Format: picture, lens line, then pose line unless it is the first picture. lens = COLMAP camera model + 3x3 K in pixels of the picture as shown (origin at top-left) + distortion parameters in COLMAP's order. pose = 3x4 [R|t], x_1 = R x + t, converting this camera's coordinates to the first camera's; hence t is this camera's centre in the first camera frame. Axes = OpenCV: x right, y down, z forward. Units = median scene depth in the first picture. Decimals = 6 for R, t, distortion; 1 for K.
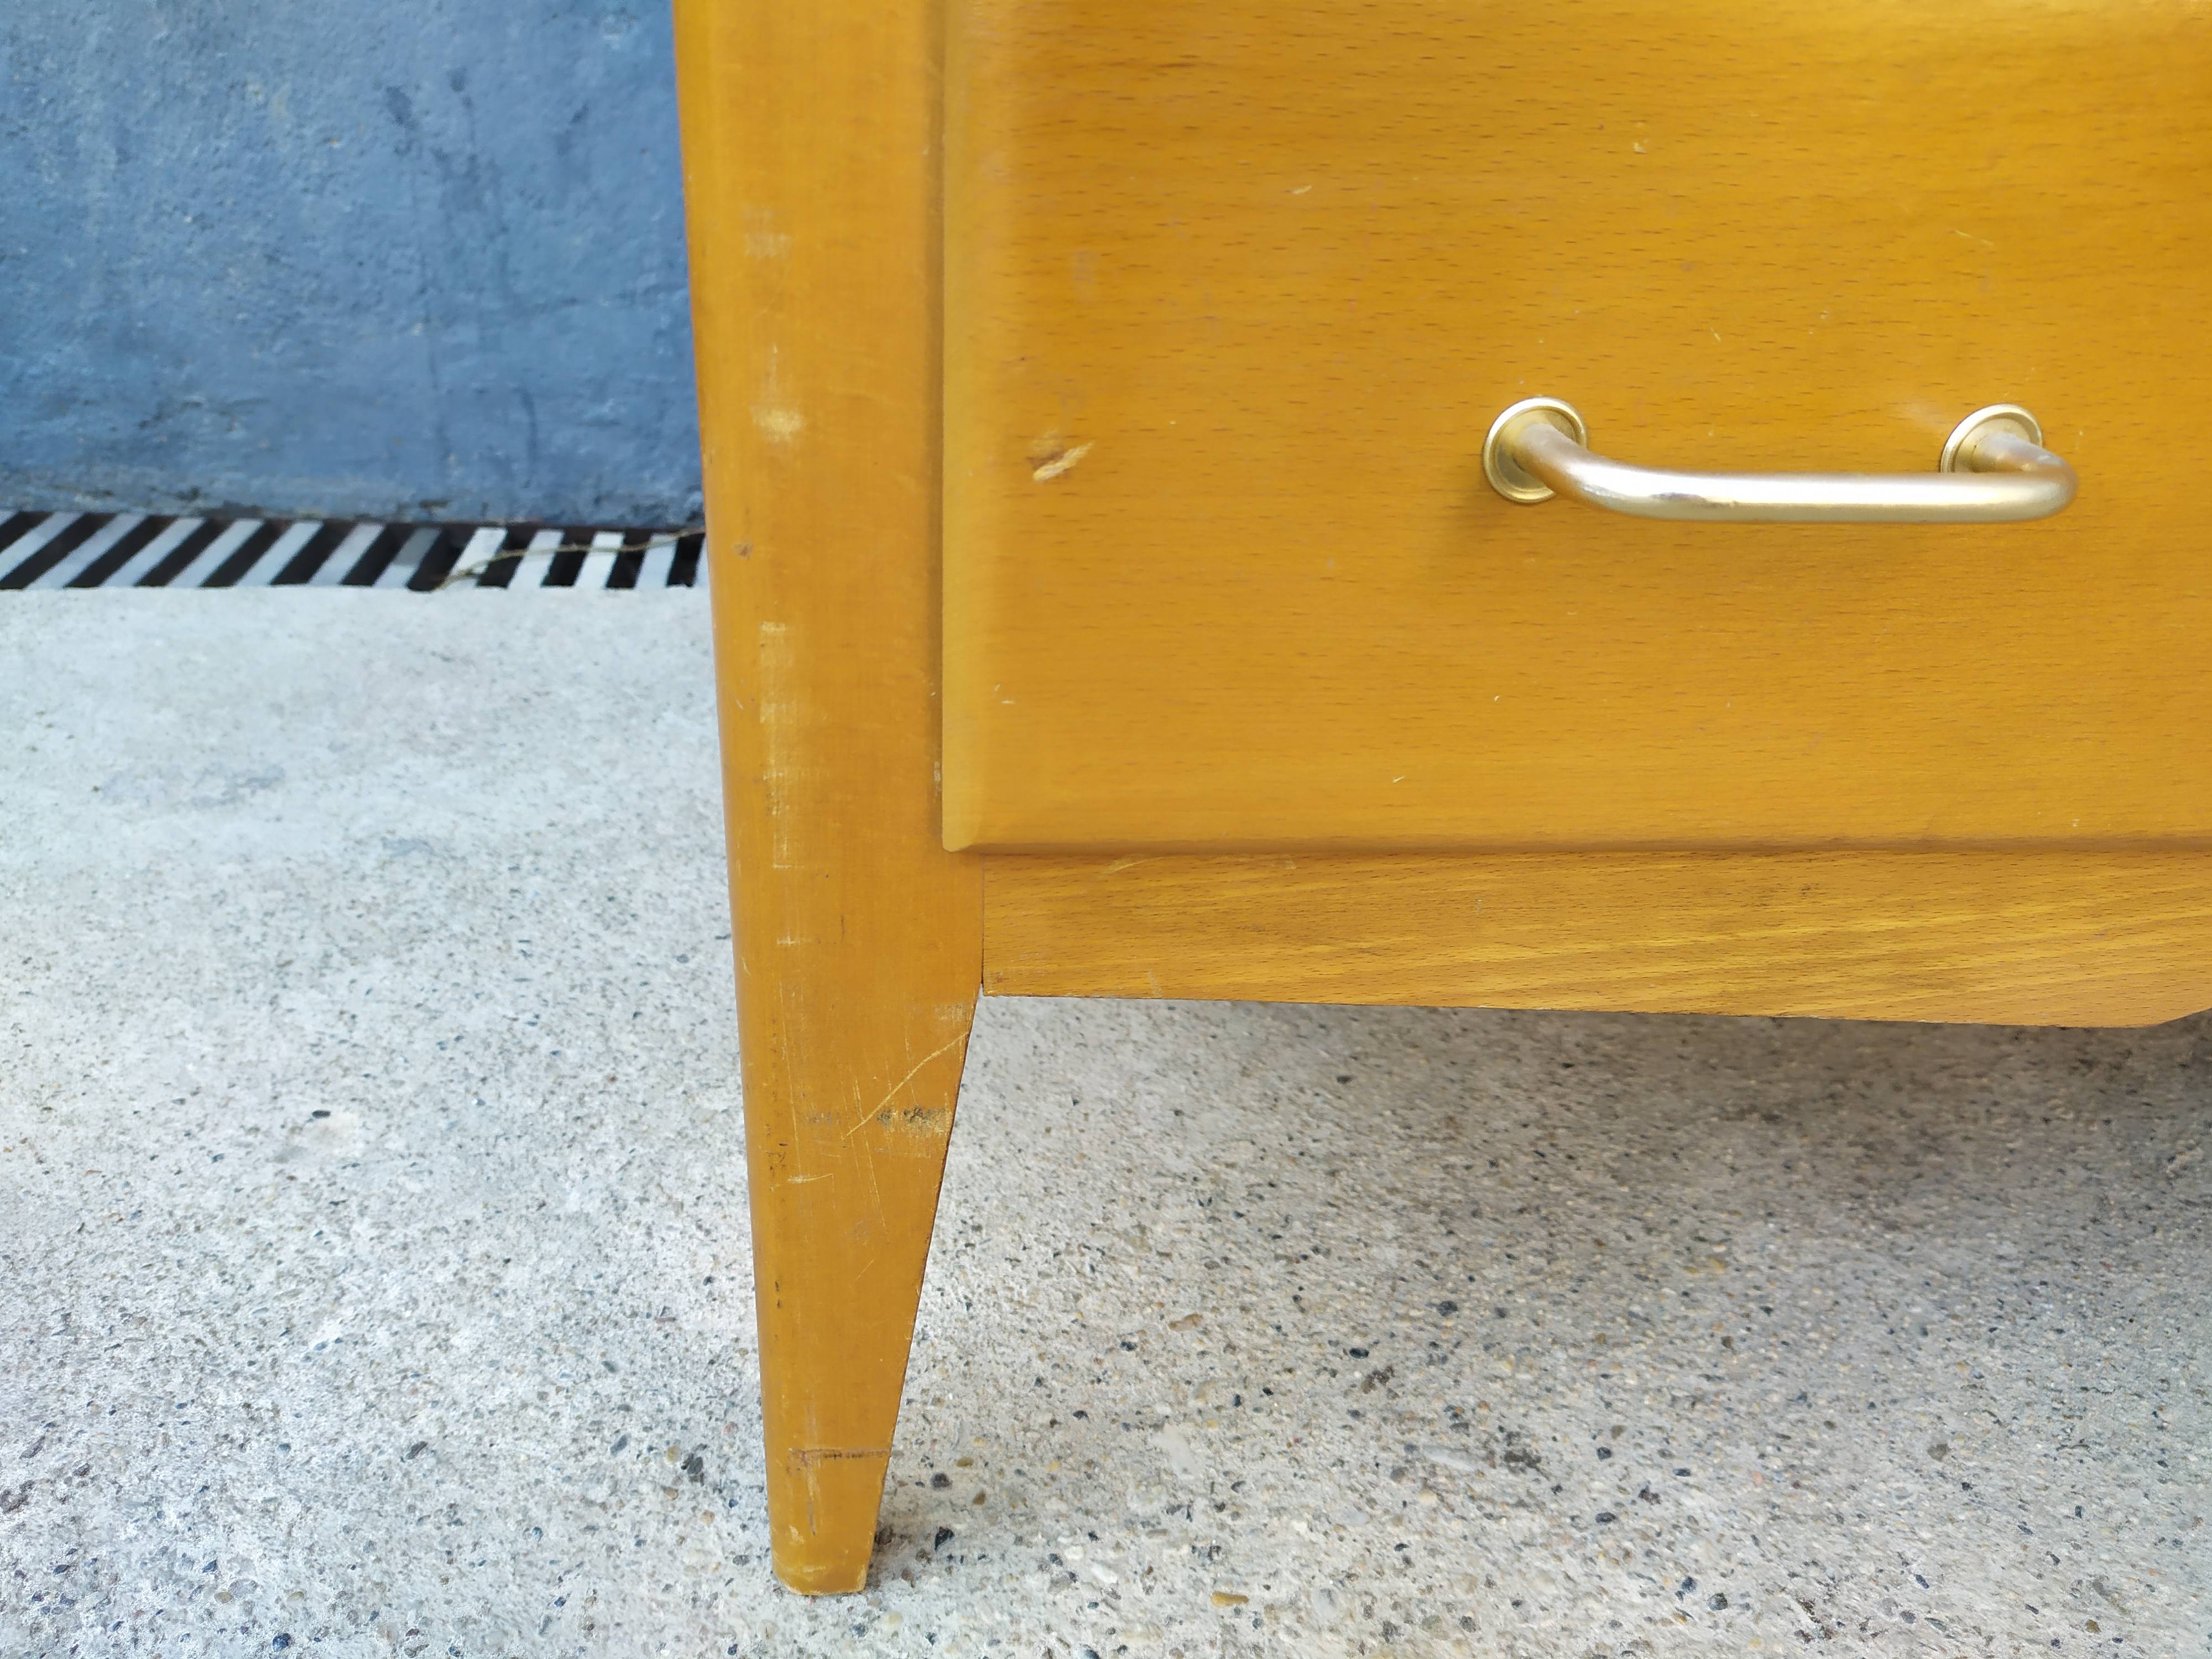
lens RADIAL K [[1687.6, 0, 1100.5], [0, 1687.6, 817.9], [0, 0, 1]] dist [0.032337, -0.034631]
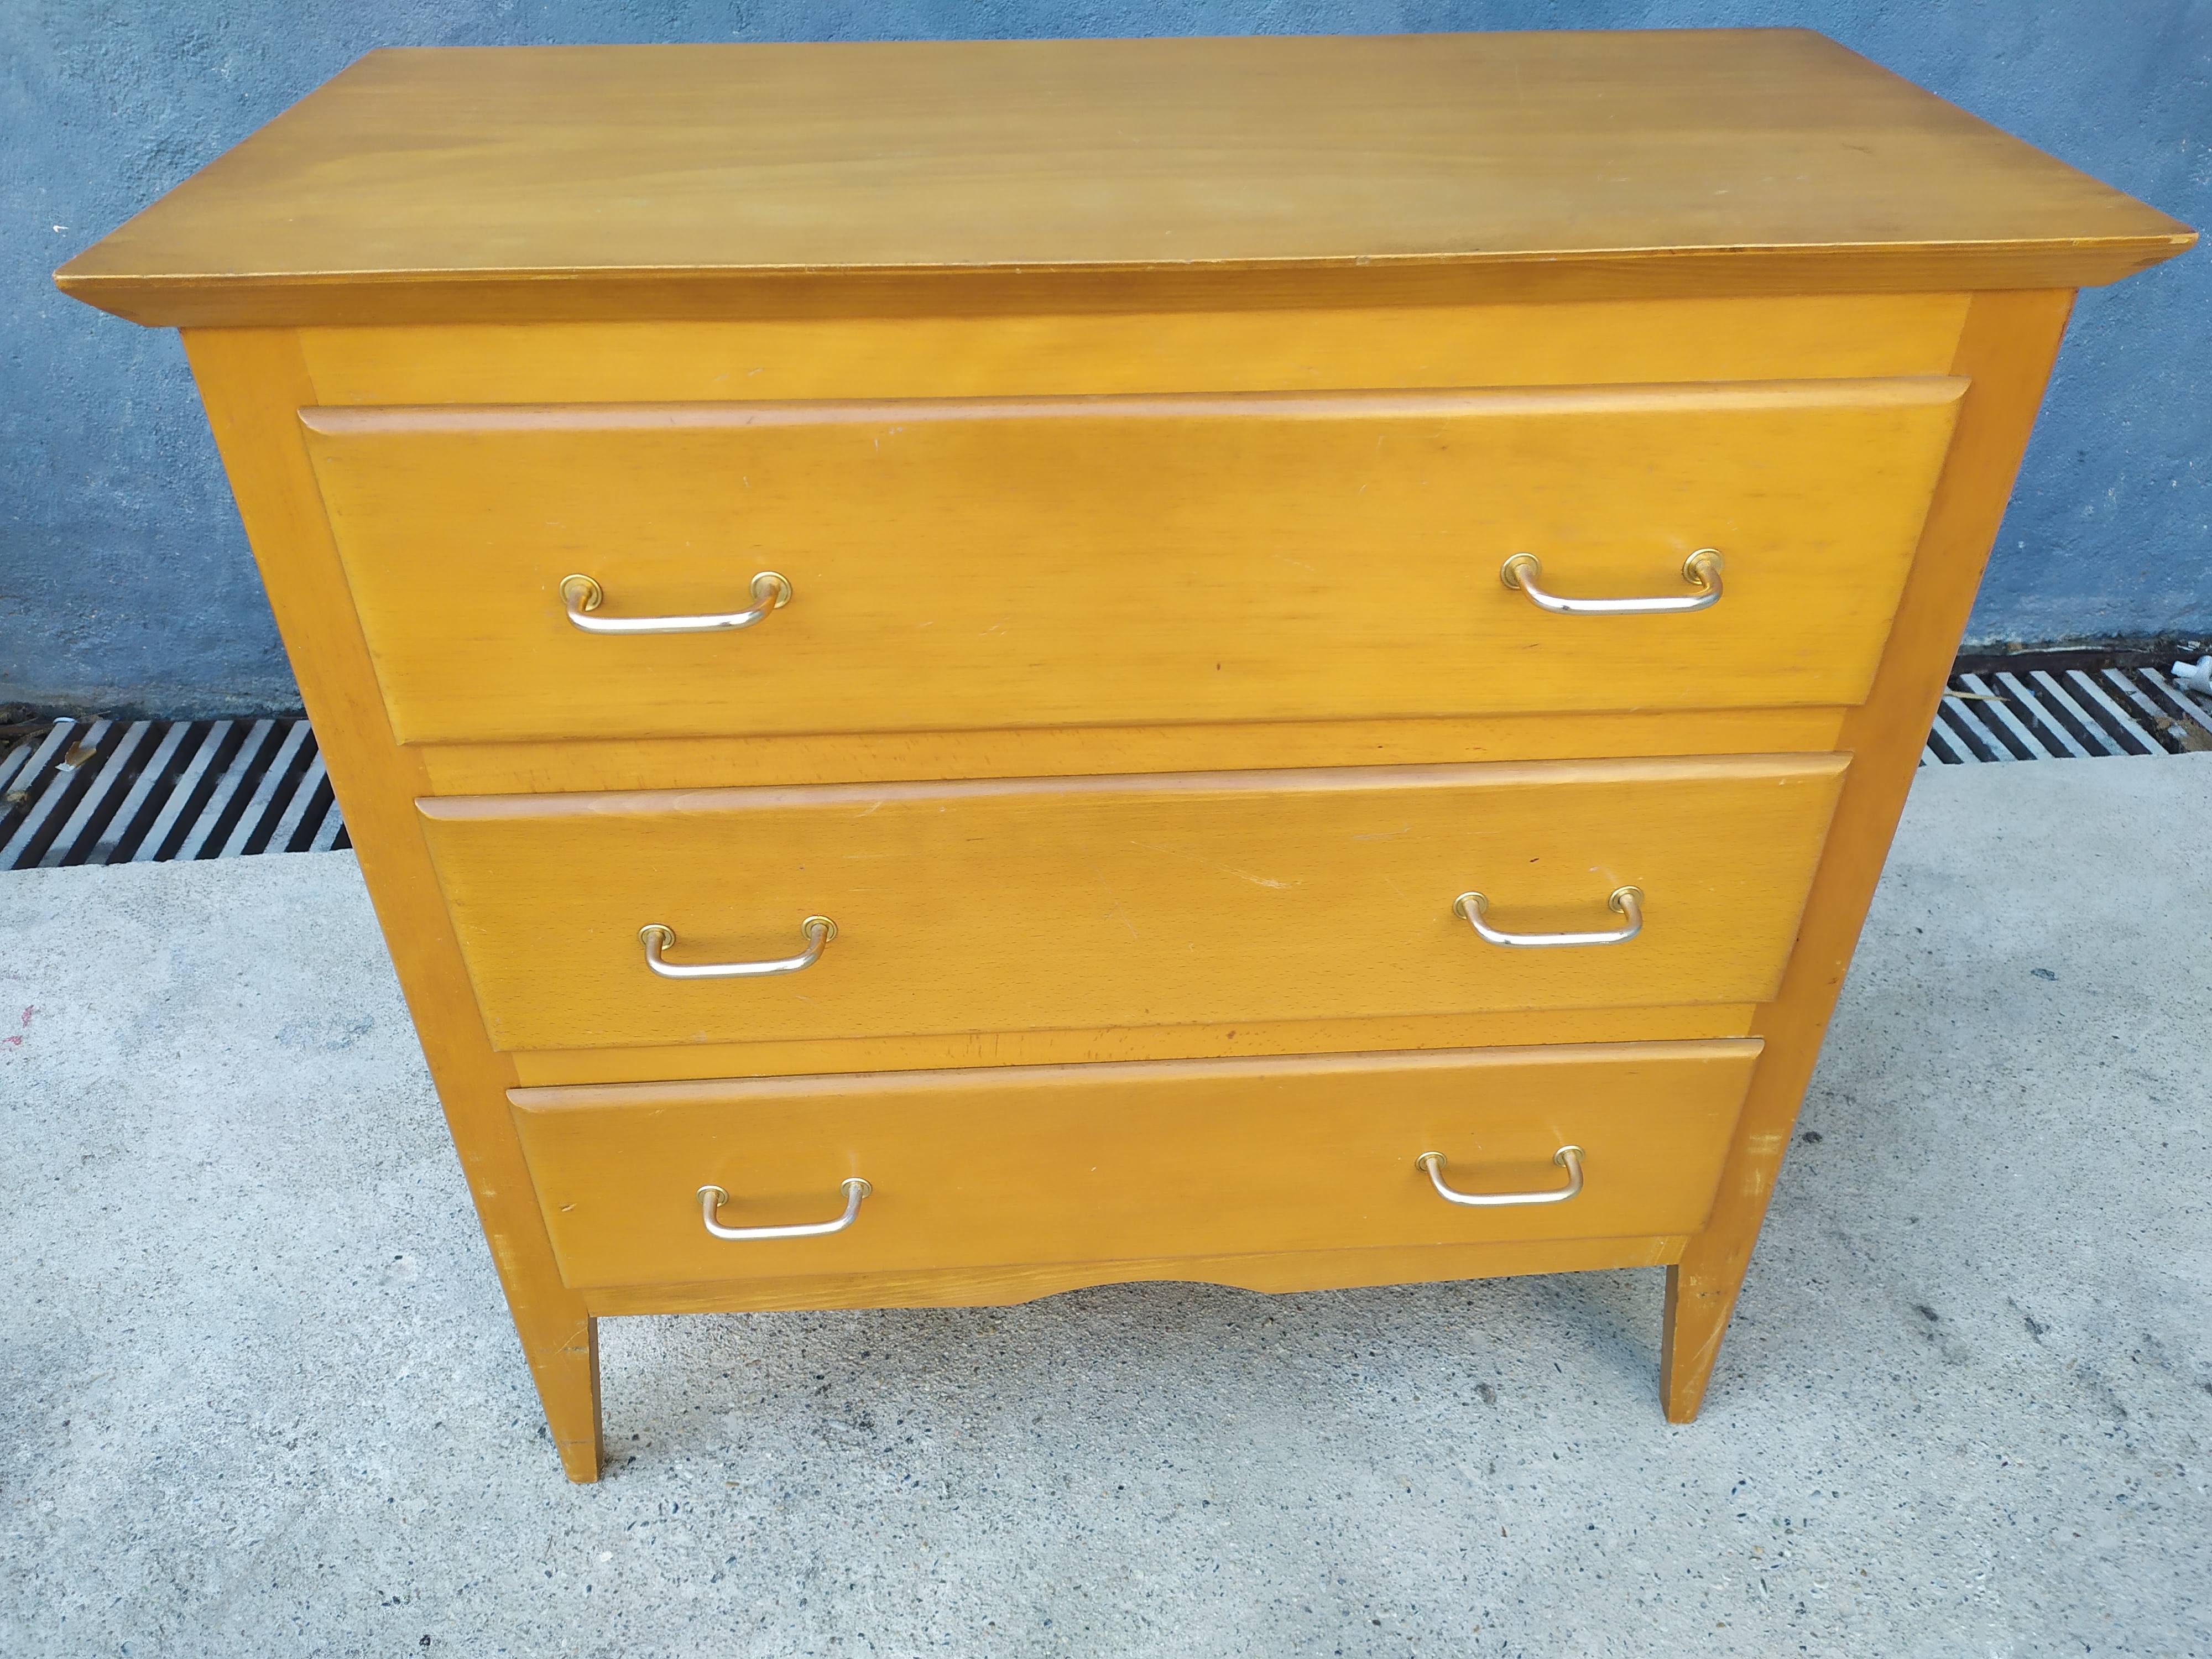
lens RADIAL K [[1666.1, 0, 1109.2], [0, 1666.1, 836.9], [0, 0, 1]] dist [0.040492, -0.050043]
pose [[0.998036, -0.018134, -0.059968, 0.679915], [0.027806, 0.985964, 0.164623, -0.779969], [0.056142, -0.165967, 0.984532, -1.134684]]
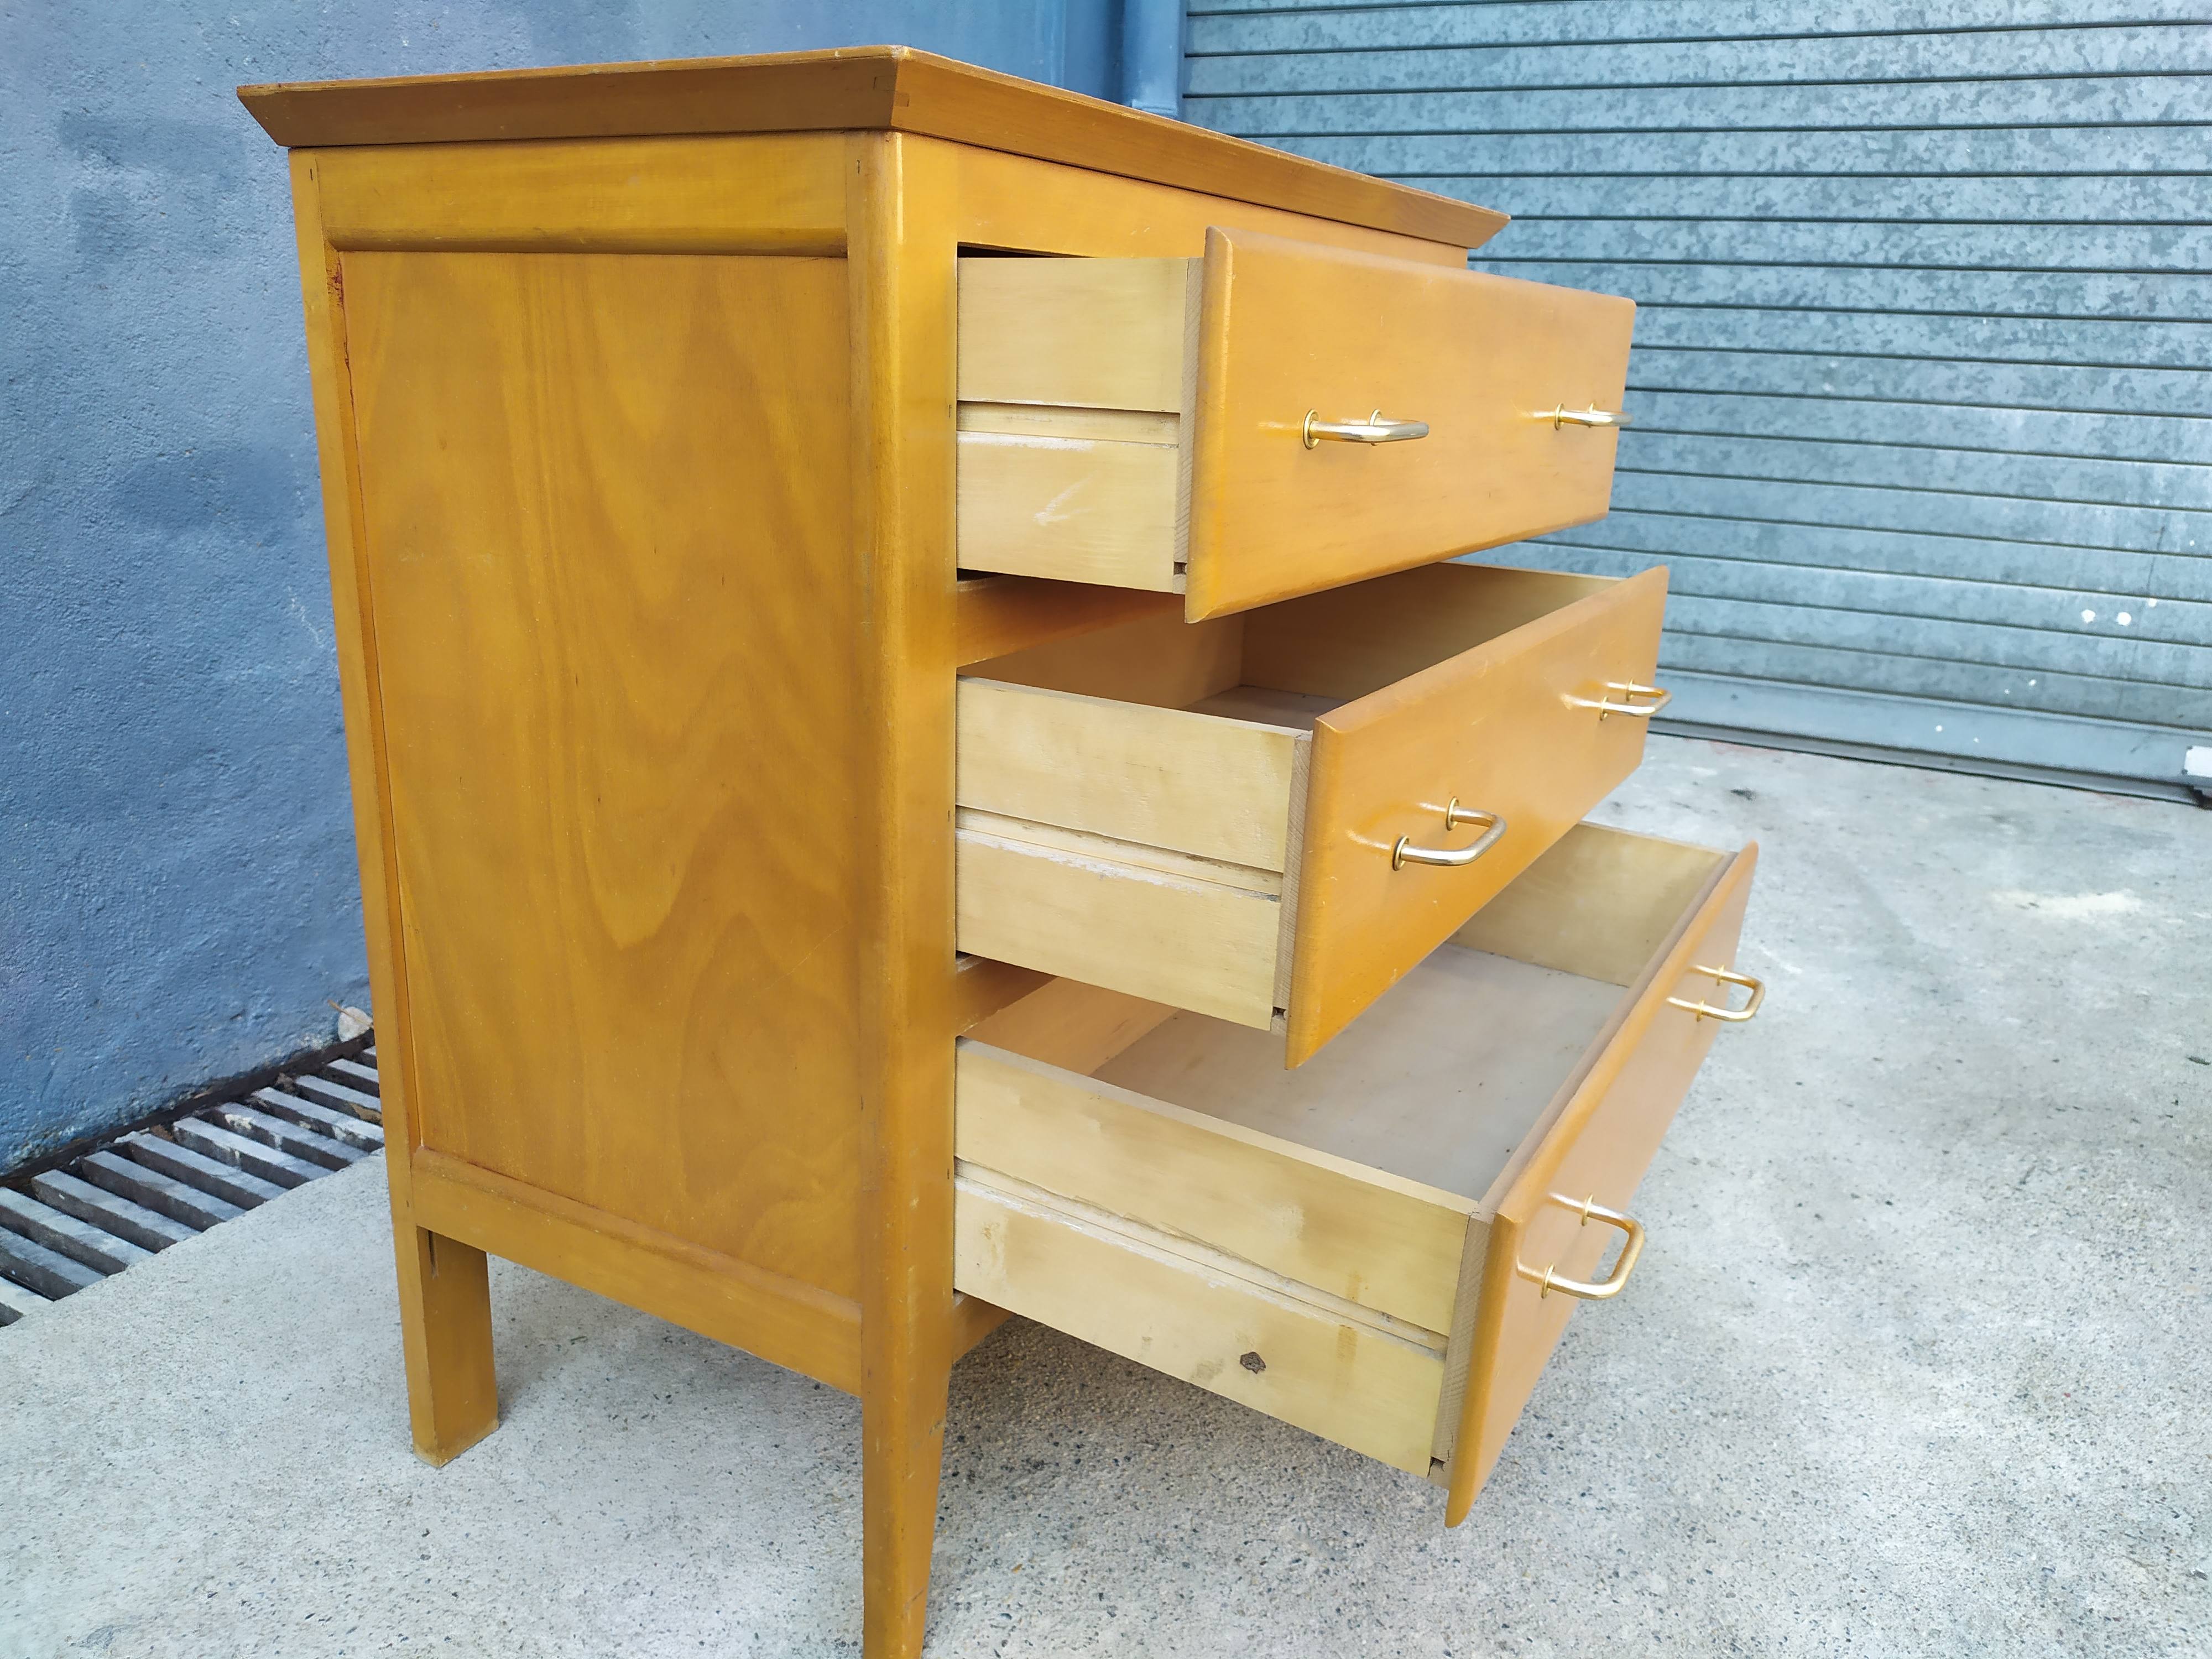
lens RADIAL K [[1687.6, 0, 1108.8], [0, 1687.6, 812.6], [0, 0, 1]] dist [0.032337, -0.034631]
pose [[0.562828, -0.248637, 0.788292, -1.182218], [0.365376, 0.930291, 0.032552, -0.454433], [-0.741434, 0.269702, 0.614440, -0.692034]]
